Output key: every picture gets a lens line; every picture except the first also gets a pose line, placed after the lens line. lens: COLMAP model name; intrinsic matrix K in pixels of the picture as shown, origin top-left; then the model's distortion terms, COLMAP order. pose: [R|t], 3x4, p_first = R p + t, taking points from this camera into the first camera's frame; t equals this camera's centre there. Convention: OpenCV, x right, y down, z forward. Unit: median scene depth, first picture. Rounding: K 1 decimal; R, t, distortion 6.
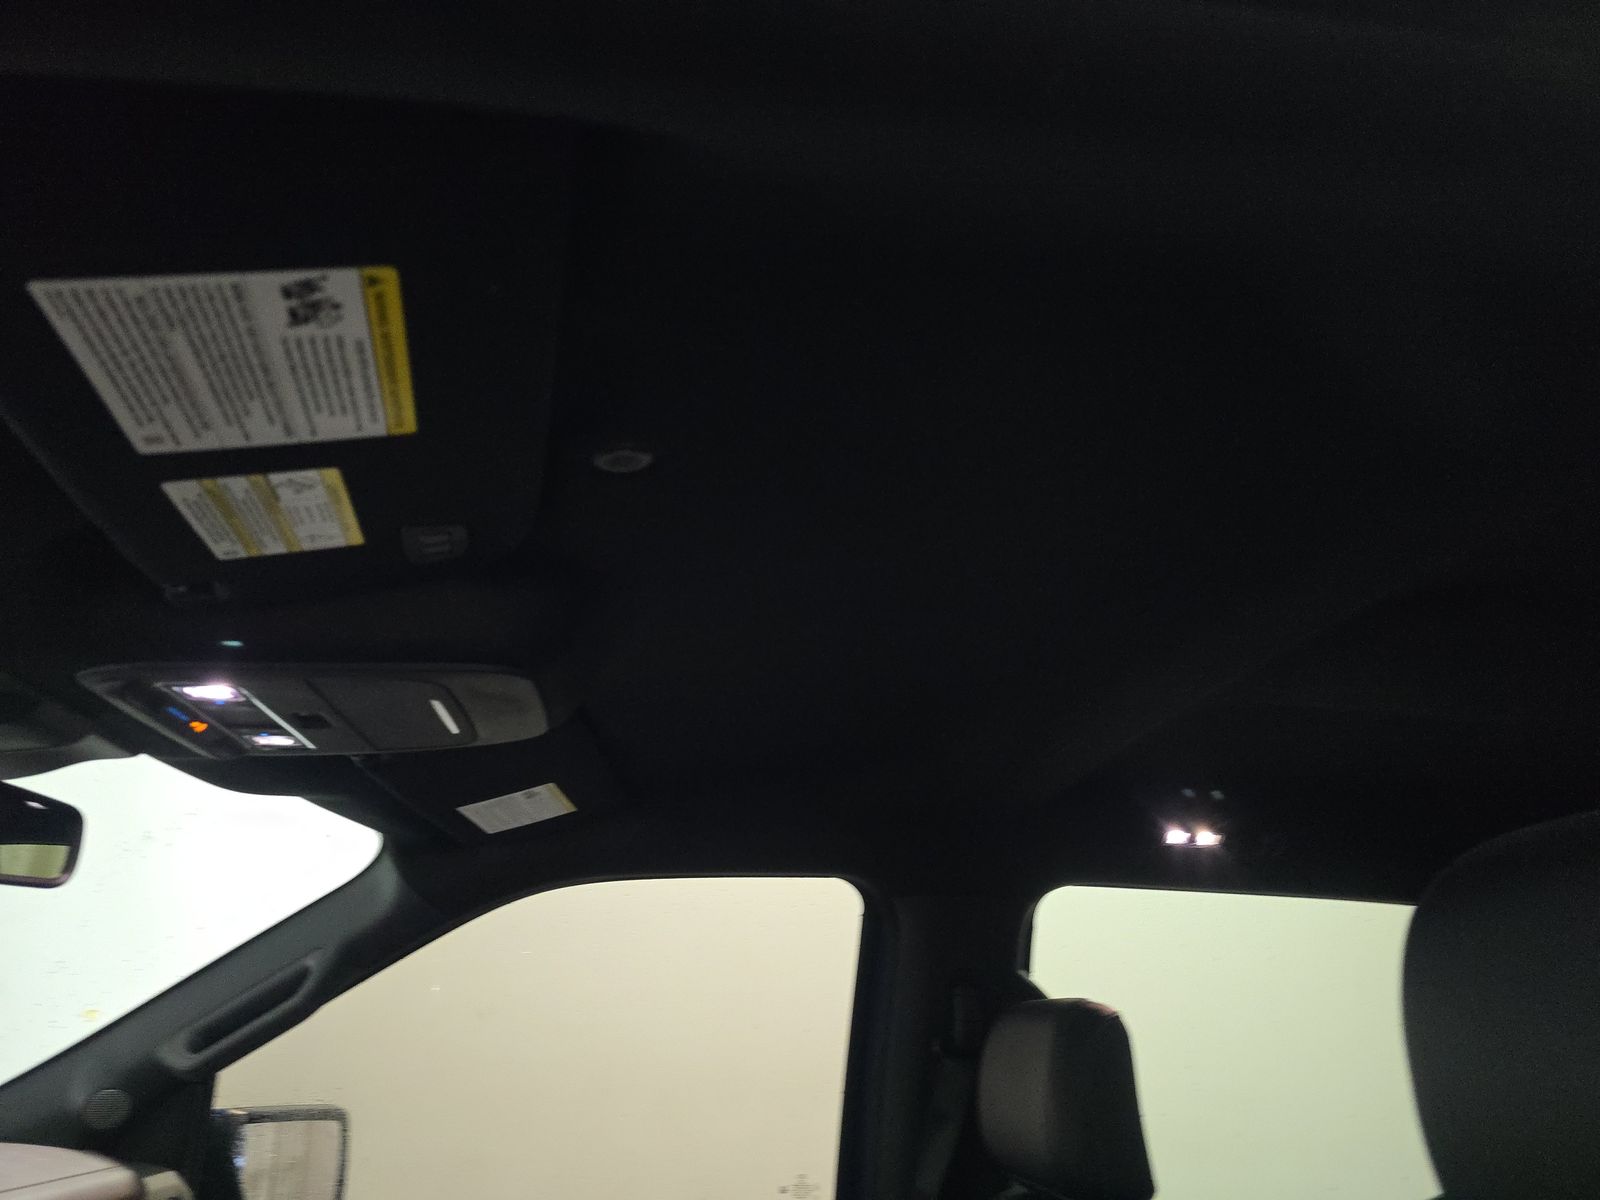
lens RADIAL K [[1099.5, 0, 810.0], [0, 1099.5, 606.7], [0, 0, 1]] dist [0.001284, -0.002096]
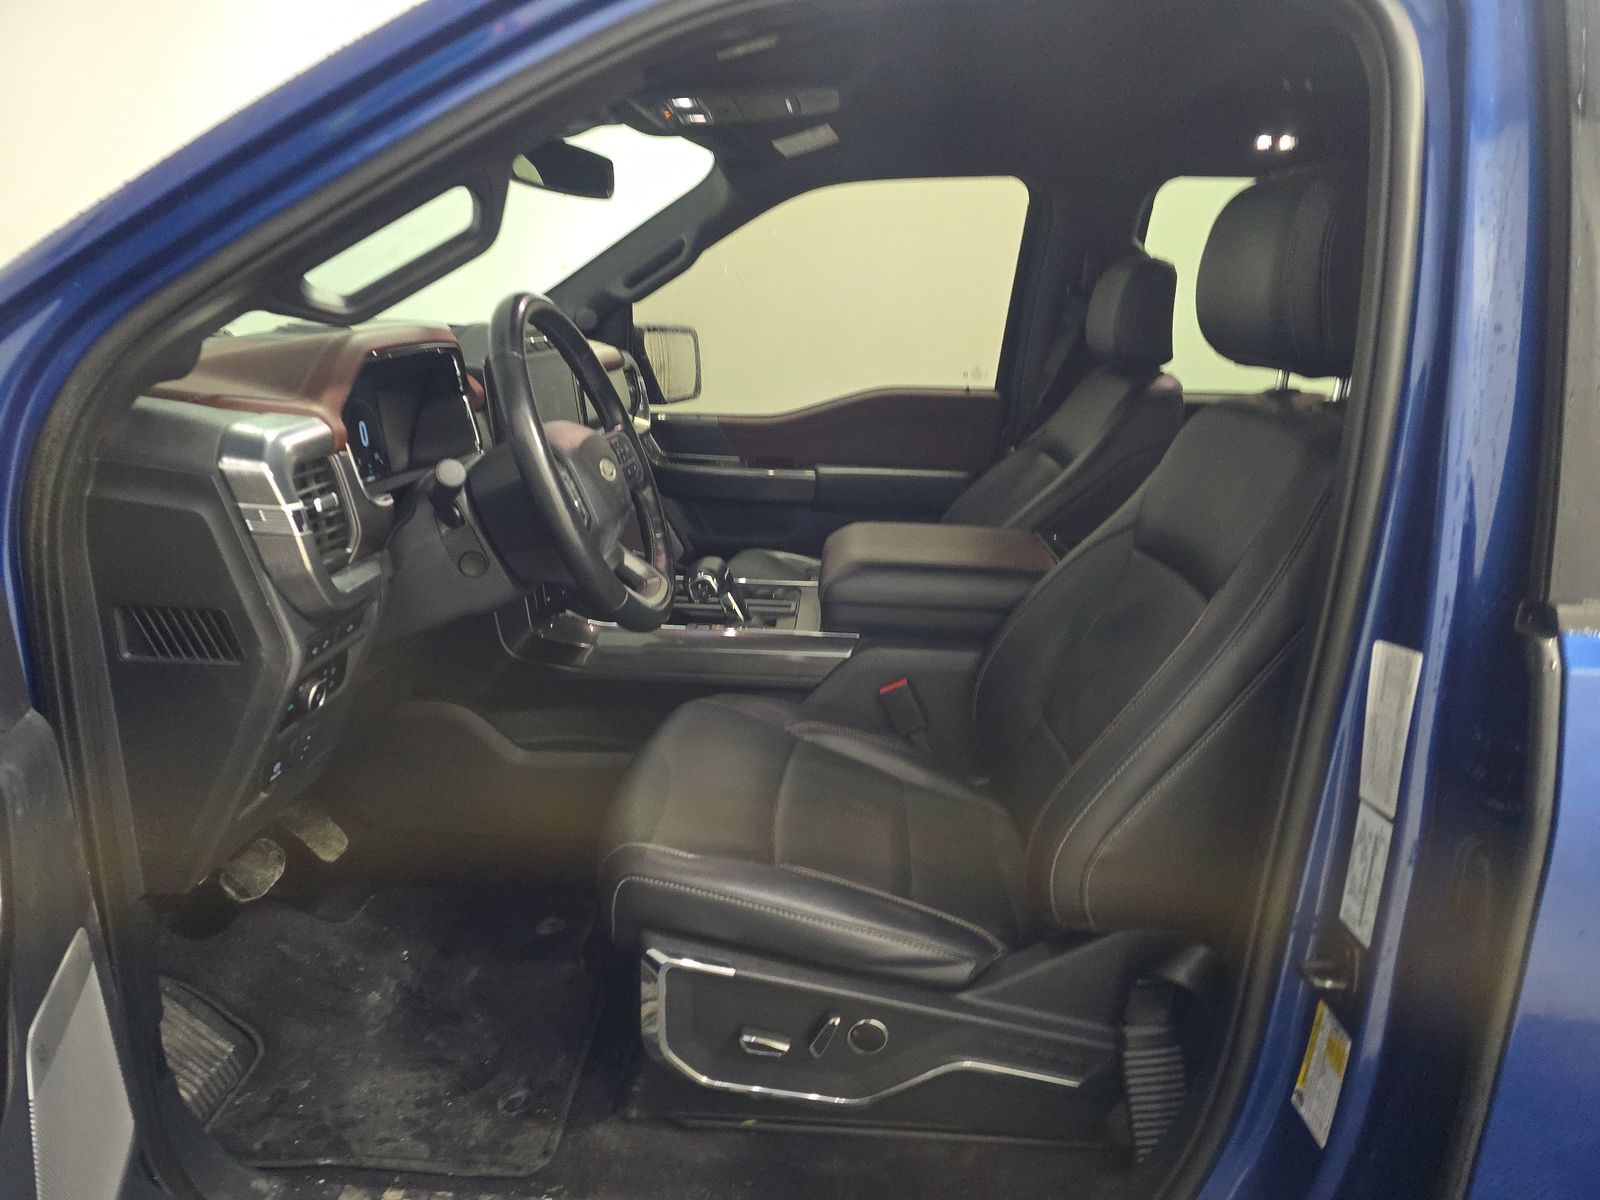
lens RADIAL K [[1099.5, 0, 810.0], [0, 1099.5, 606.7], [0, 0, 1]] dist [0.001284, -0.002096]
pose [[0.985434, 0.051844, -0.161962, 0.033972], [0.054257, 0.806773, 0.588365, -0.187743], [0.161170, -0.588582, 0.792209, -0.599000]]
